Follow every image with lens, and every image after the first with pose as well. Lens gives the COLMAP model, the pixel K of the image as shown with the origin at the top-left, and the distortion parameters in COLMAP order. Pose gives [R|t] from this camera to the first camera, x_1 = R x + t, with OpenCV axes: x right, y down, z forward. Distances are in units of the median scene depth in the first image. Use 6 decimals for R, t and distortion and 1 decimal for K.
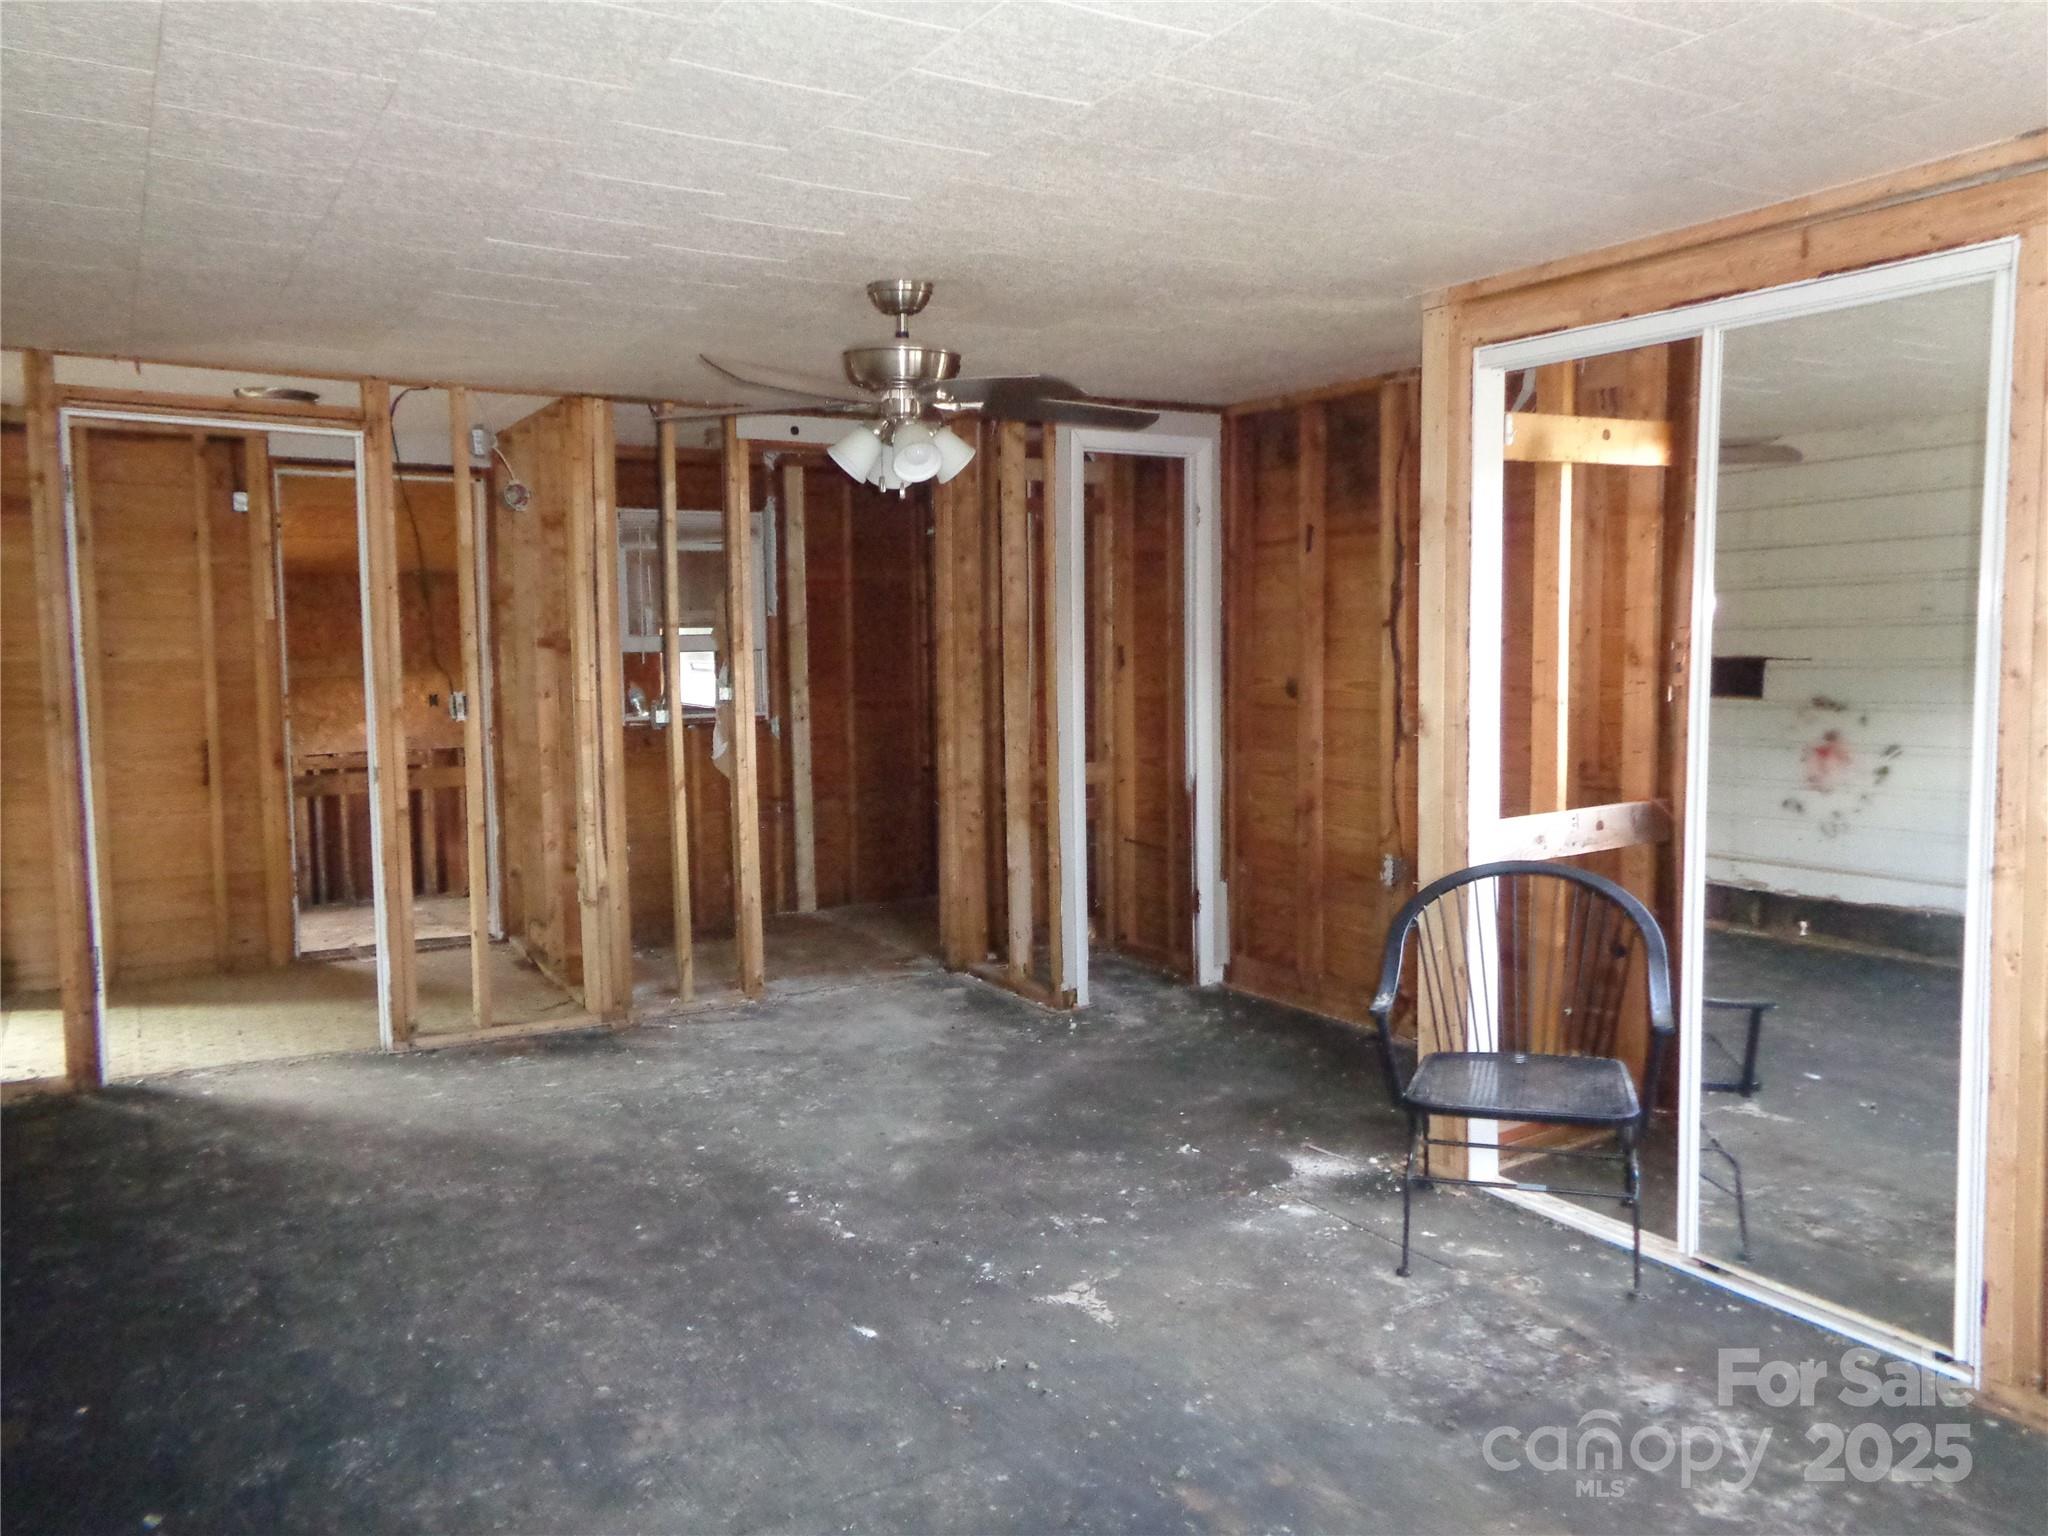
lens RADIAL K [[1561.6, 0, 1074.3], [0, 1561.6, 758.8], [0, 0, 1]] dist [-0.034331, 0.001040]
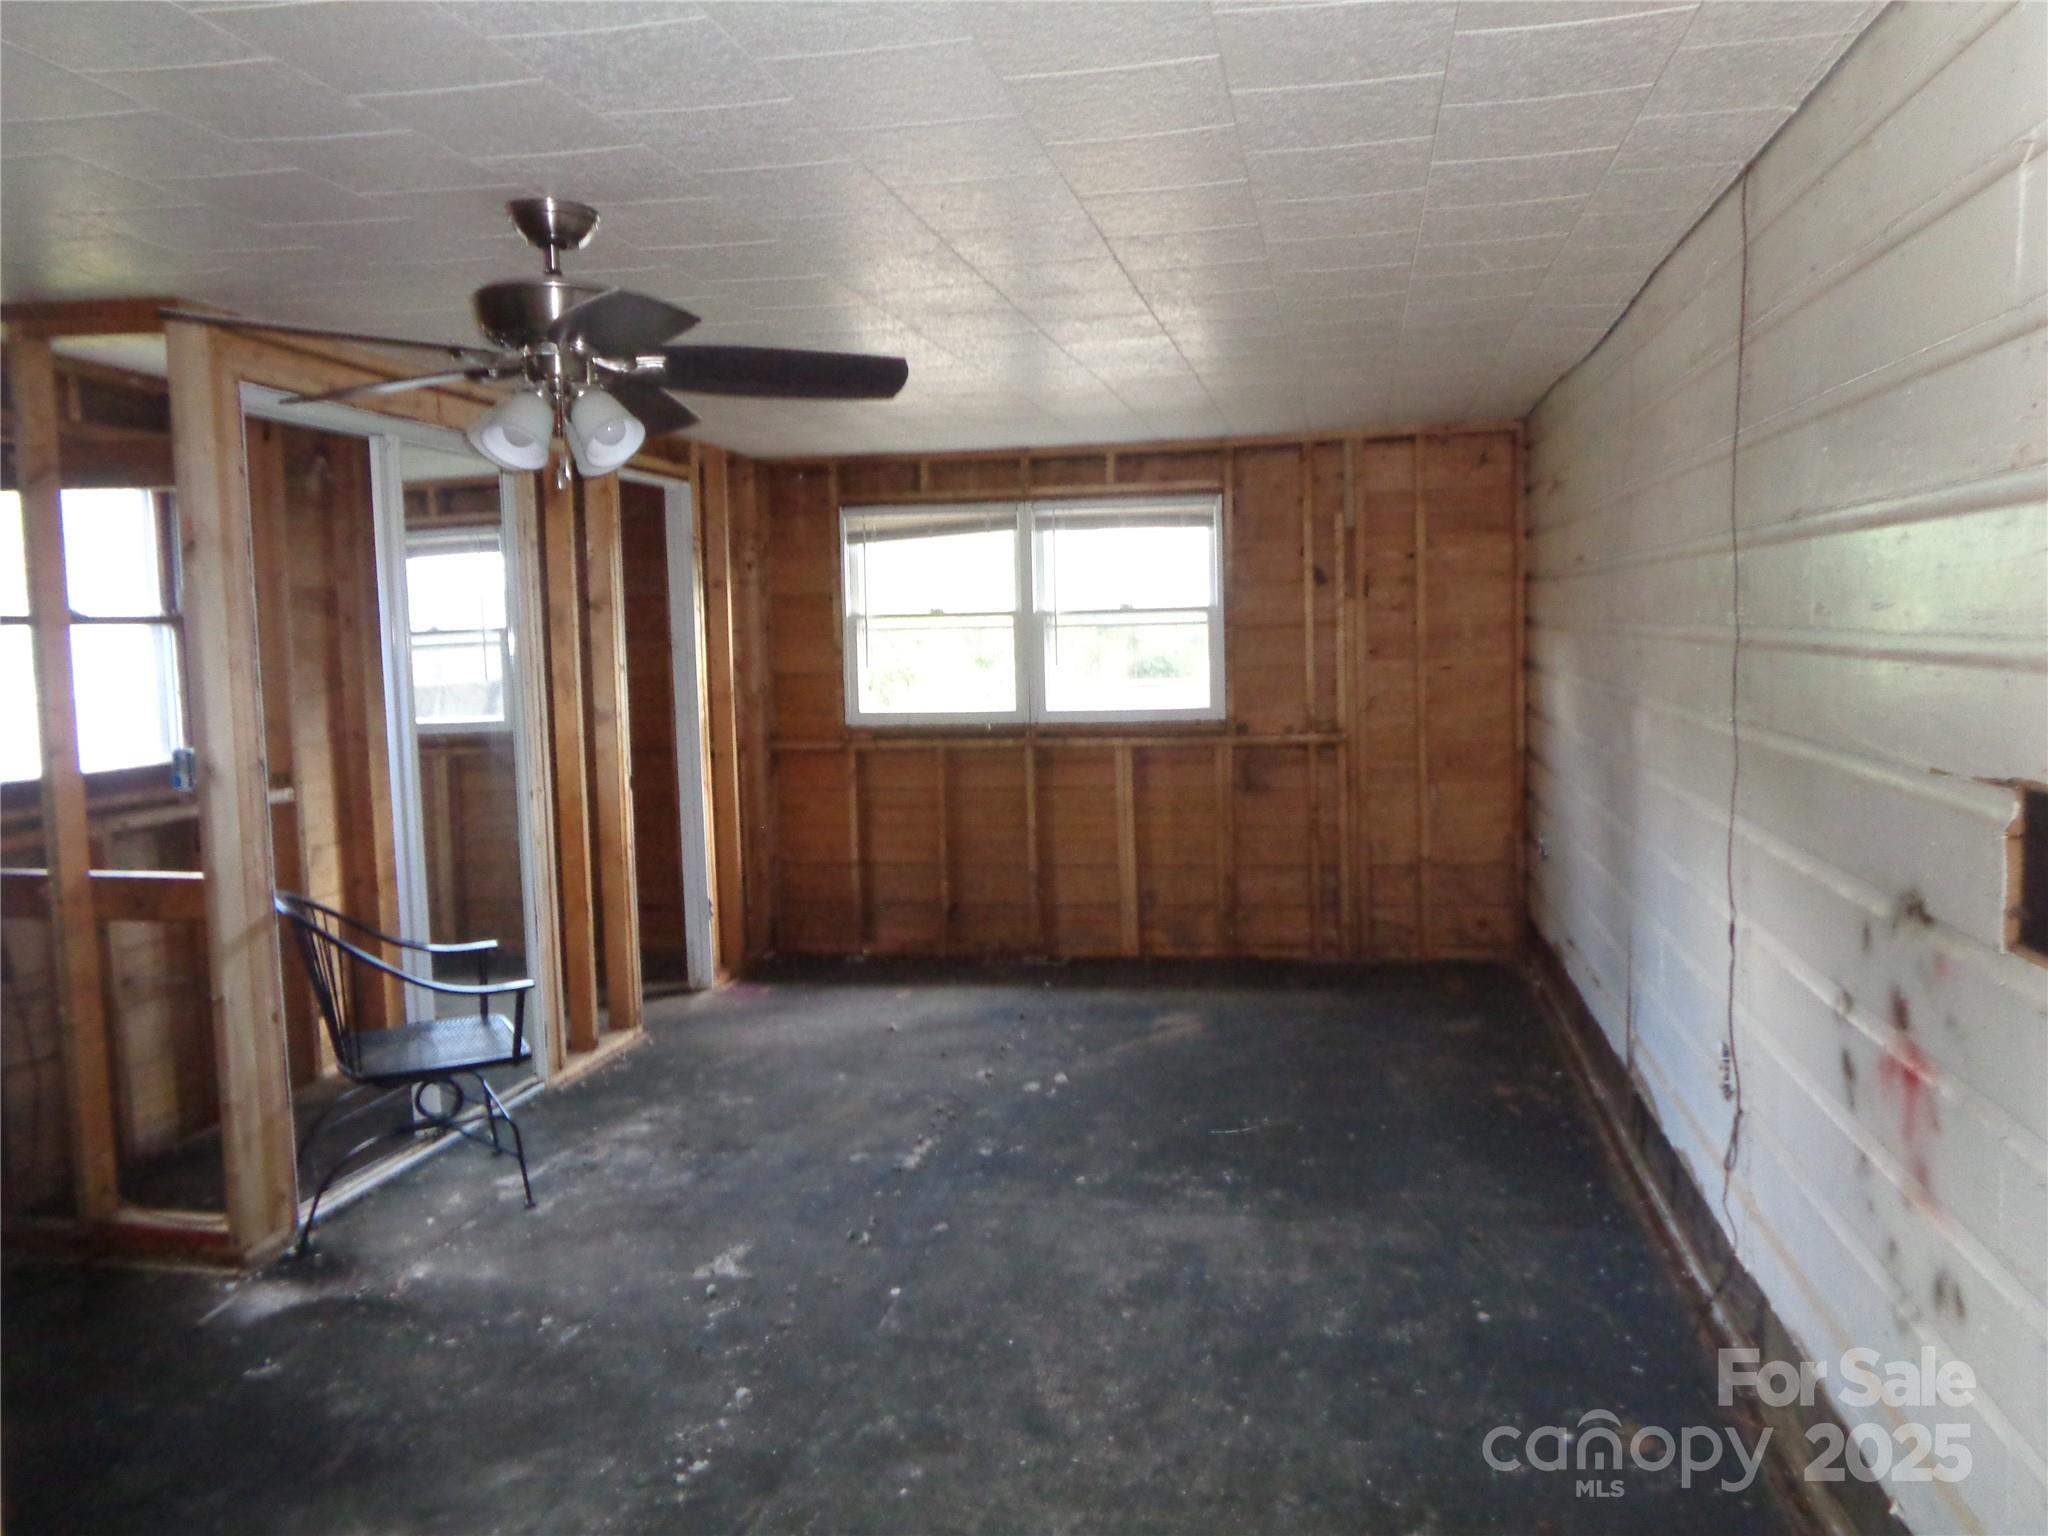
lens RADIAL K [[1589.8, 0, 1022.0], [0, 1589.8, 759.6], [0, 0, 1]] dist [0.008446, 0.004465]
pose [[-0.728922, -0.030816, 0.683903, -0.891172], [0.090210, 0.985952, 0.140575, -0.143561], [-0.678628, 0.164163, -0.715902, 1.568322]]
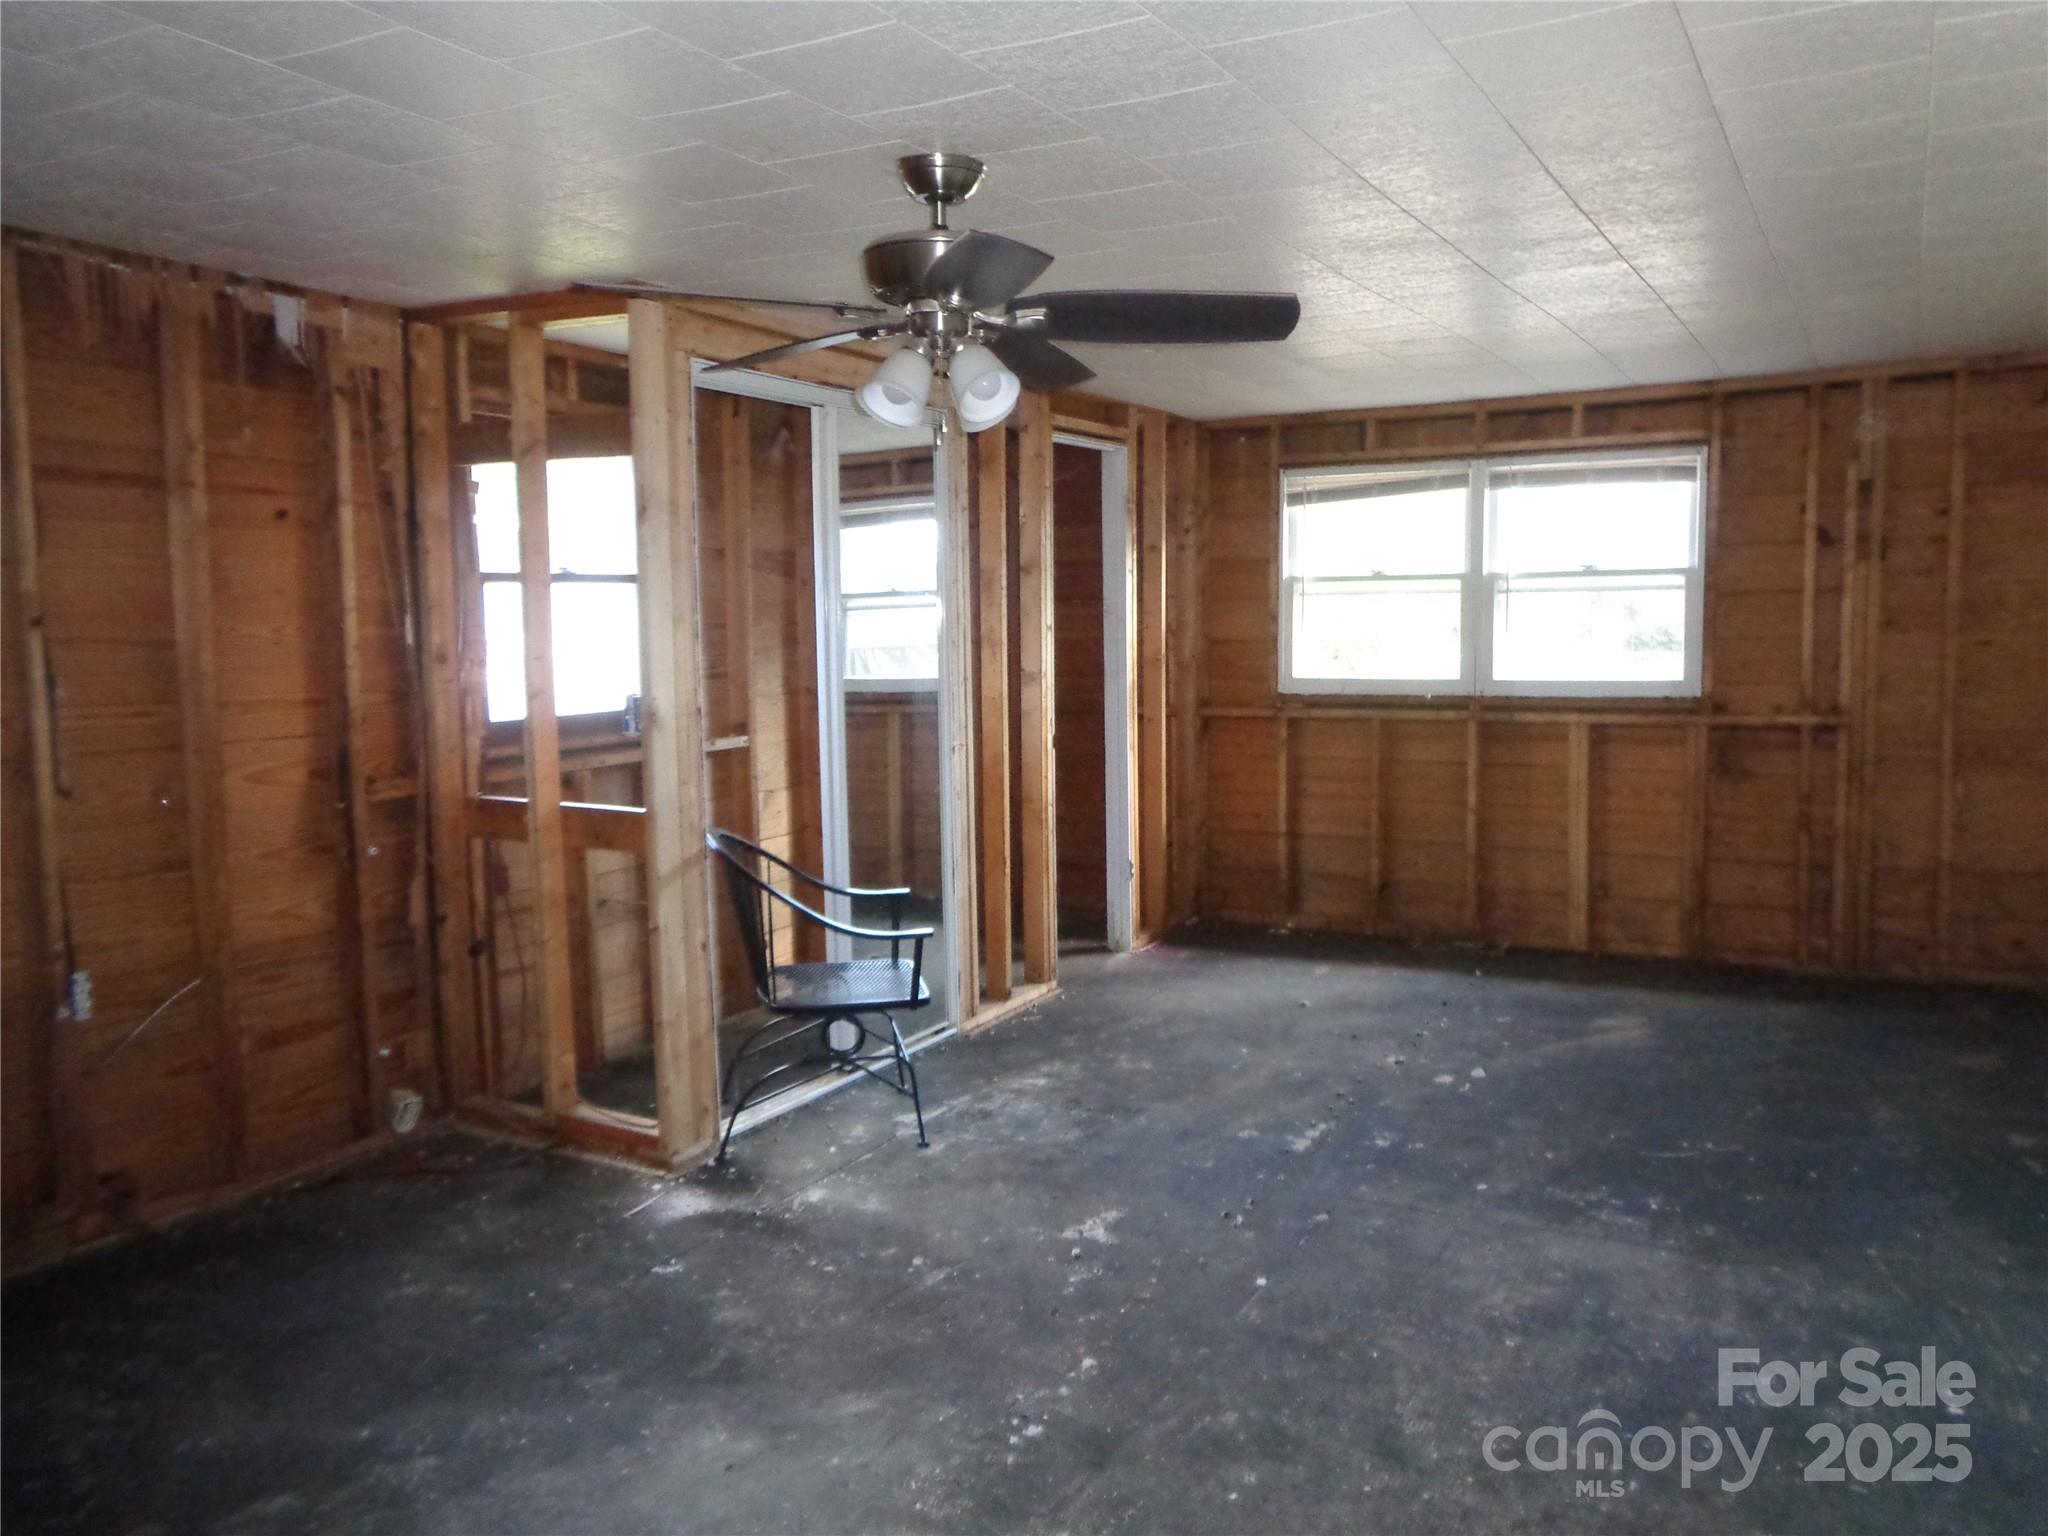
lens RADIAL K [[1559.1, 0, 981.9], [0, 1559.1, 774.9], [0, 0, 1]] dist [-0.004173, -0.005713]
pose [[-0.472419, -0.078019, 0.877914, -0.880896], [0.098365, 0.985185, 0.140484, -0.129184], [-0.875868, 0.152723, -0.457746, 1.488486]]
